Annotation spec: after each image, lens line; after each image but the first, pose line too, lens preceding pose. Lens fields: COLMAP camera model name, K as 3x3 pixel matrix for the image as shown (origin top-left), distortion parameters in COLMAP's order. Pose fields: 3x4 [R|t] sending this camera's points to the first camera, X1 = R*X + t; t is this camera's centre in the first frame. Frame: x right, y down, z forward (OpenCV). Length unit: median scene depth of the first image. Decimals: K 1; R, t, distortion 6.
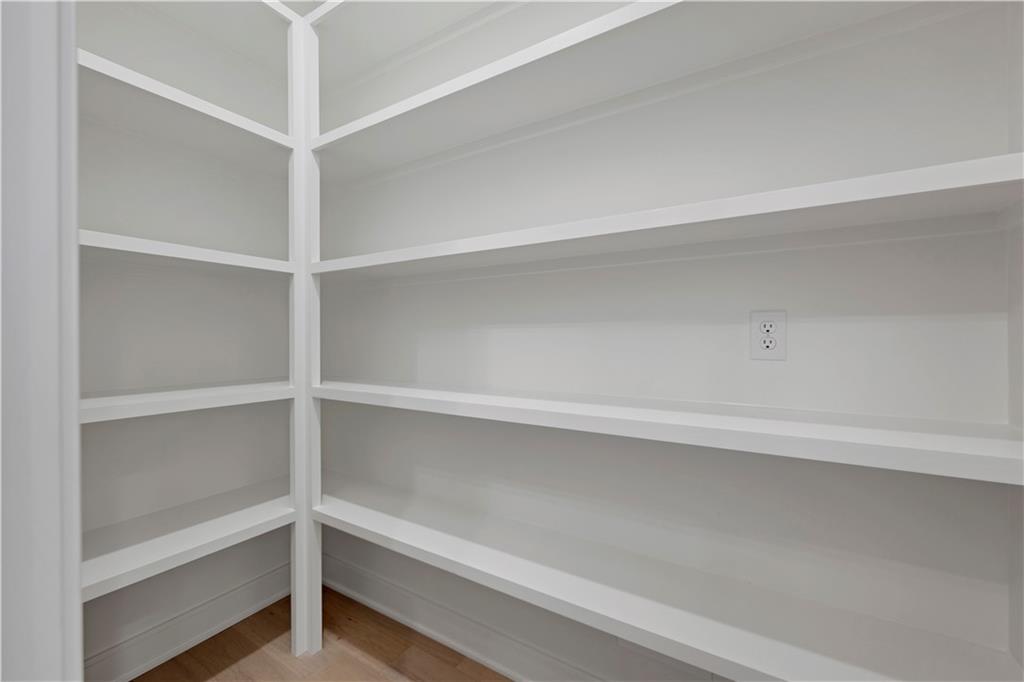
lens RADIAL K [[440.5, 0, 505.9], [0, 440.5, 344.8], [0, 0, 1]] dist [0.001992, -0.002910]
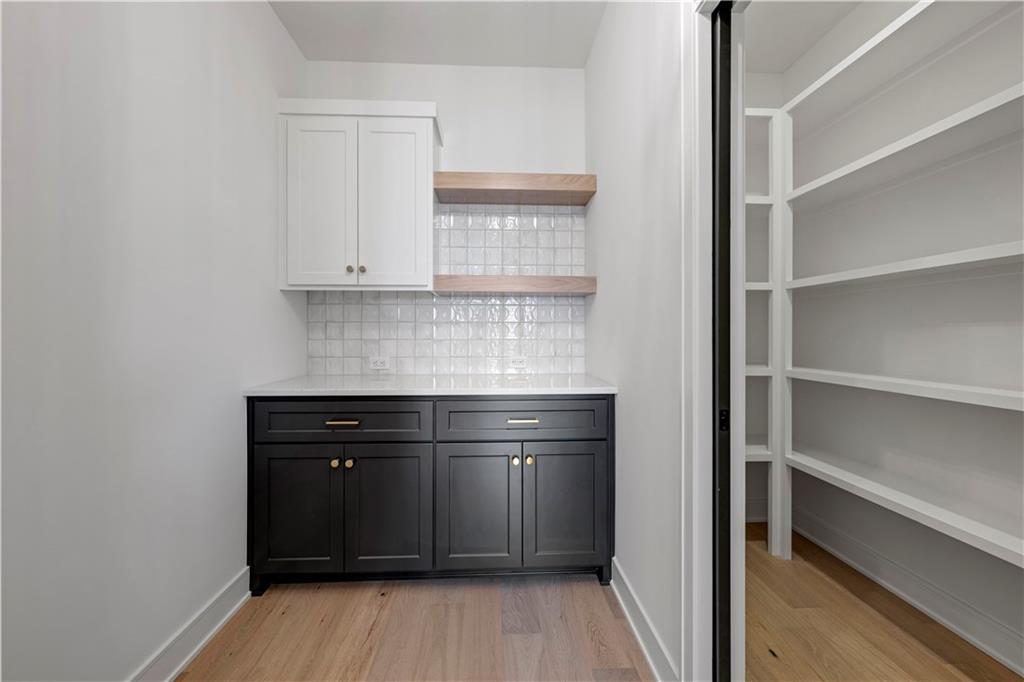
lens RADIAL K [[440.5, 0, 507.6], [0, 440.5, 335.7], [0, 0, 1]] dist [0.001992, -0.002910]
pose [[0.559988, -0.000652, -0.828501, 0.227573], [-0.015208, 0.999823, -0.011067, 0.016014], [0.828361, 0.018797, 0.559879, -0.522507]]
